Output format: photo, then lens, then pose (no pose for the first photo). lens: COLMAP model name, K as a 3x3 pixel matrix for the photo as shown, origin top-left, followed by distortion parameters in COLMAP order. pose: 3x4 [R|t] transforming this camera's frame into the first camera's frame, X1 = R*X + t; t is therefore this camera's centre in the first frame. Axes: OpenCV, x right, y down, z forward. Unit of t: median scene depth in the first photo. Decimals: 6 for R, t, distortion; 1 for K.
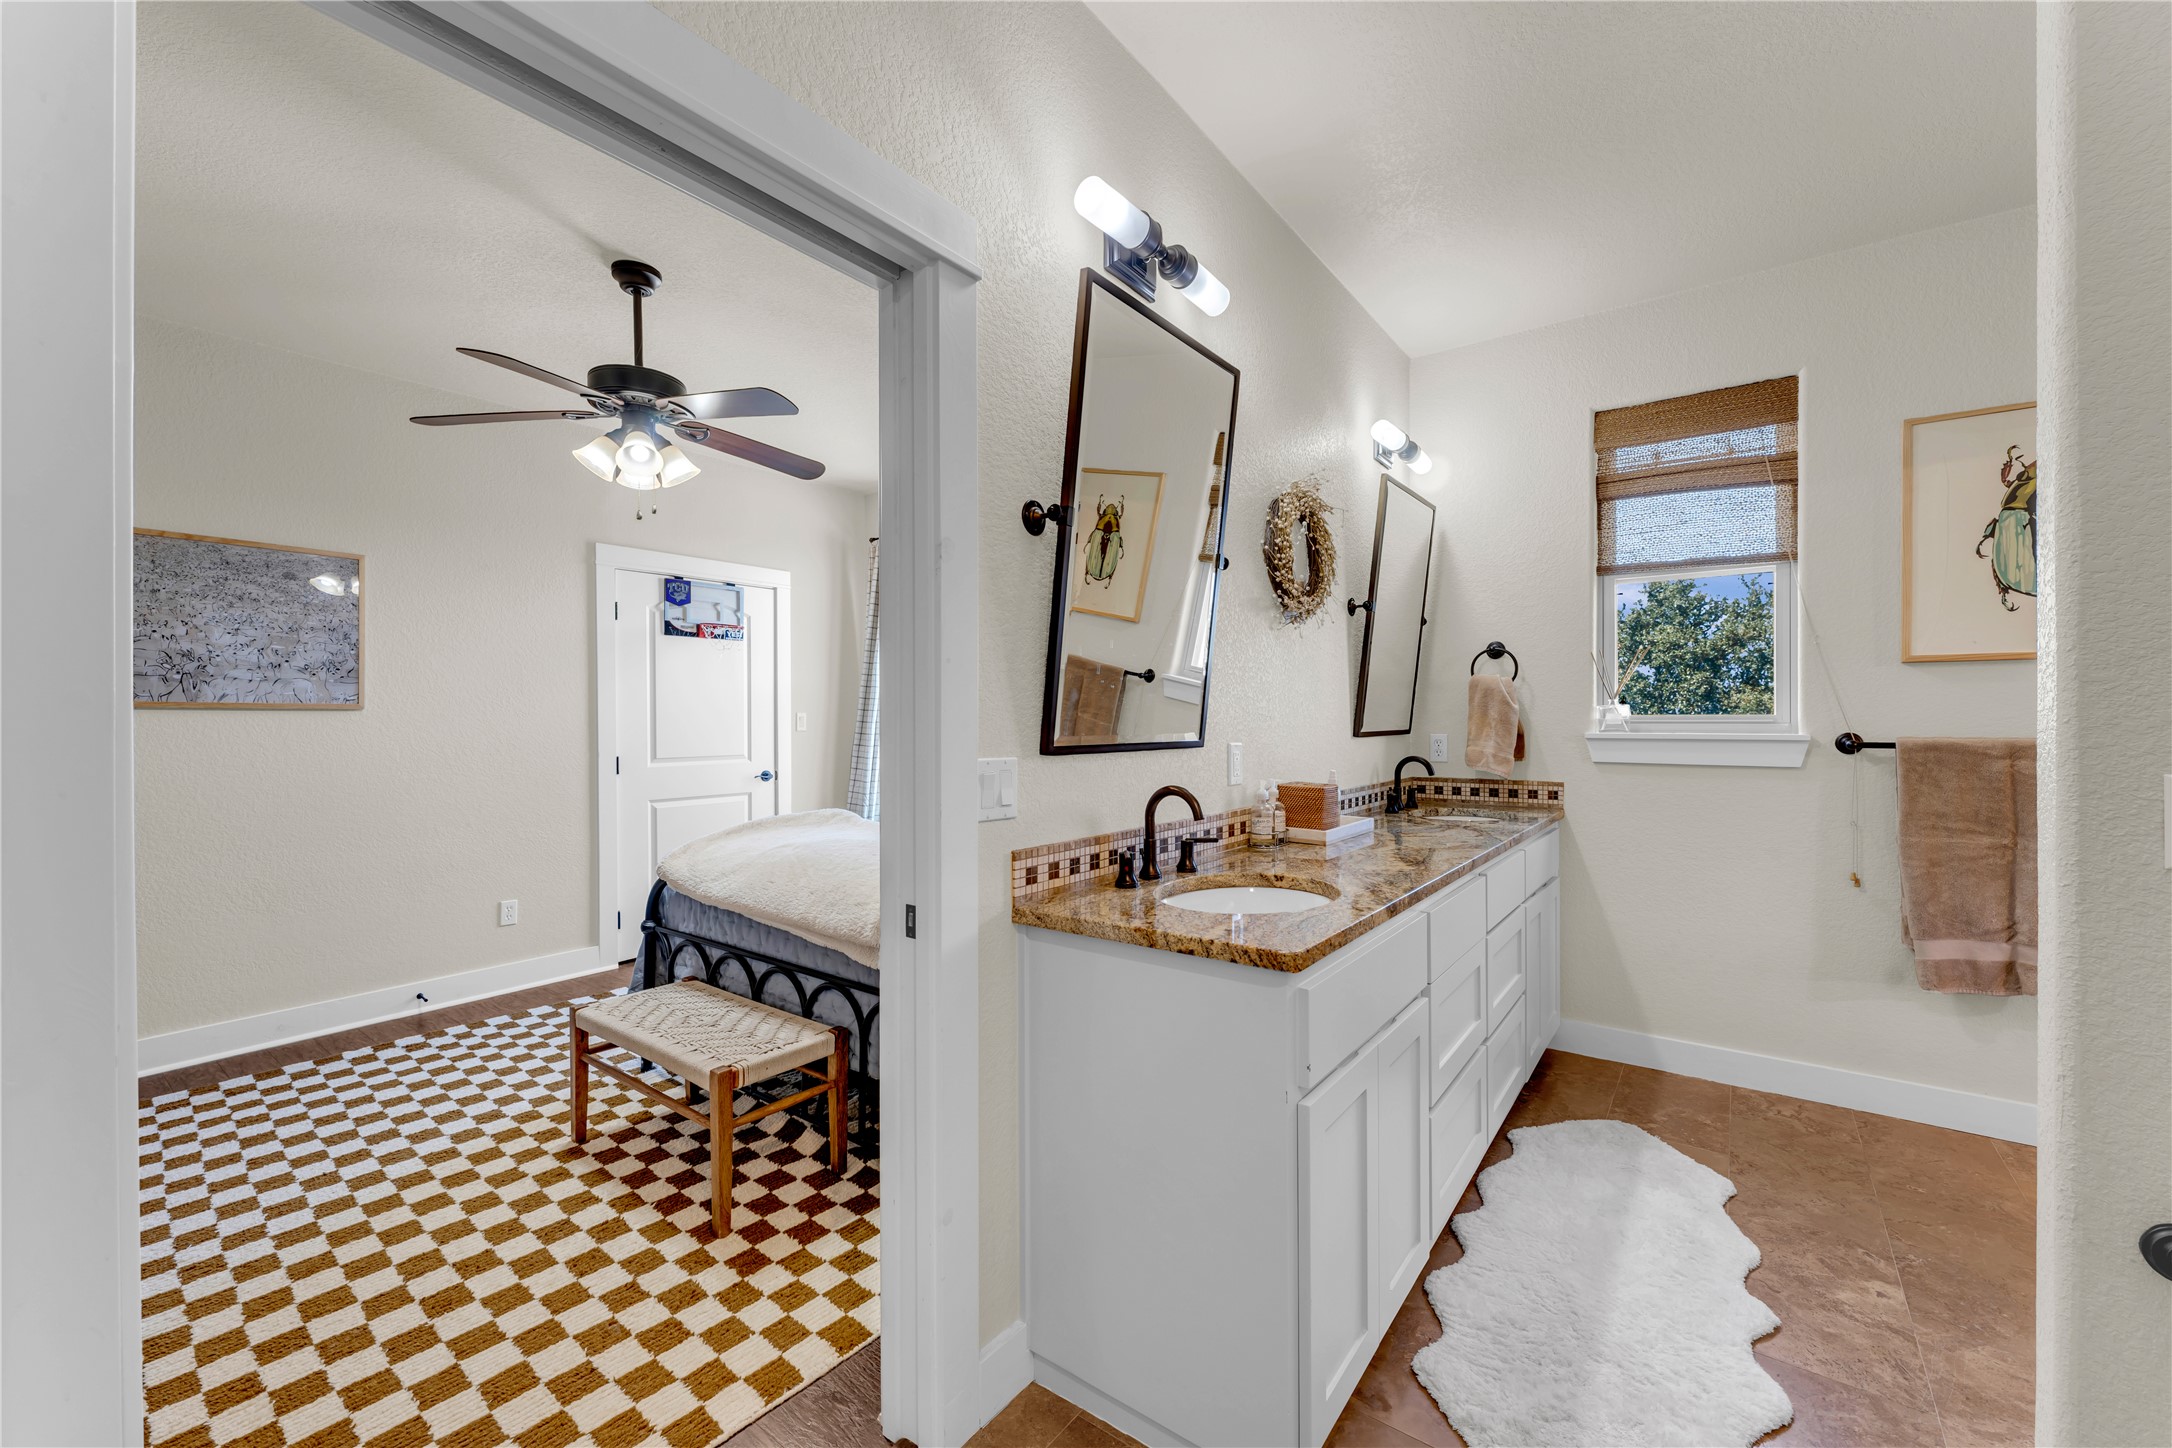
lens RADIAL K [[866.3, 0, 1074.6], [0, 866.3, 721.3], [0, 0, 1]] dist [-0.000149, -0.000161]
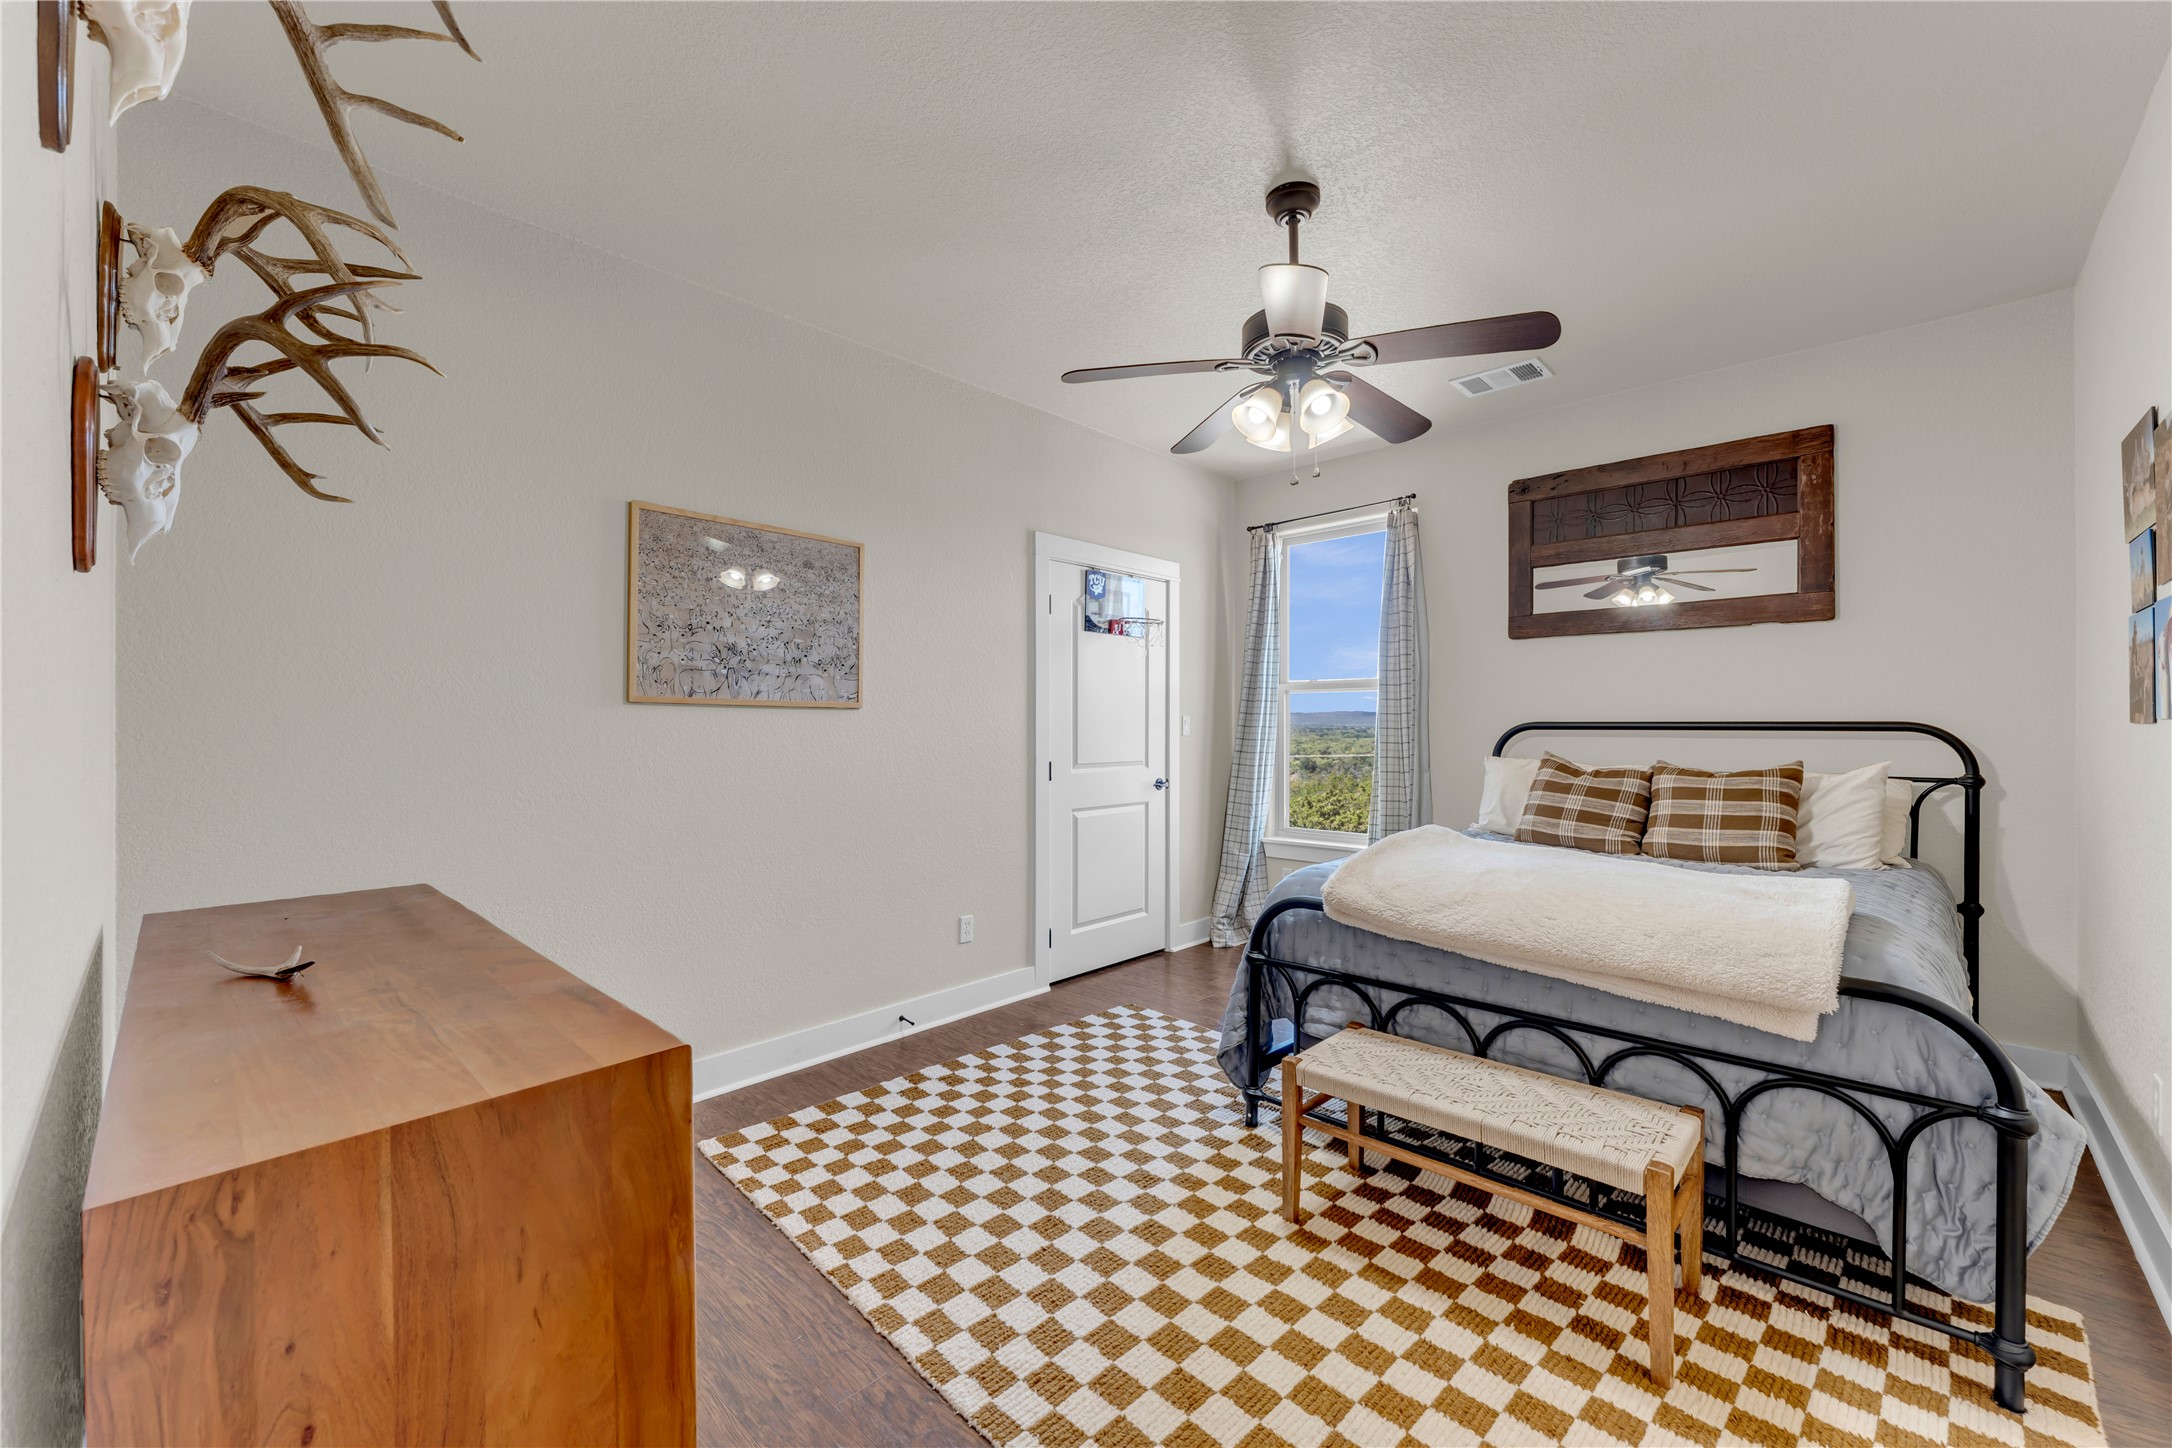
lens RADIAL K [[866.3, 0, 1074.6], [0, 866.3, 721.3], [0, 0, 1]] dist [-0.000149, -0.000161]
pose [[0.994189, 0.003547, -0.107591, -0.380397], [-0.004632, 0.999941, -0.009839, 0.006308], [0.107550, 0.010280, 0.994147, 0.077167]]
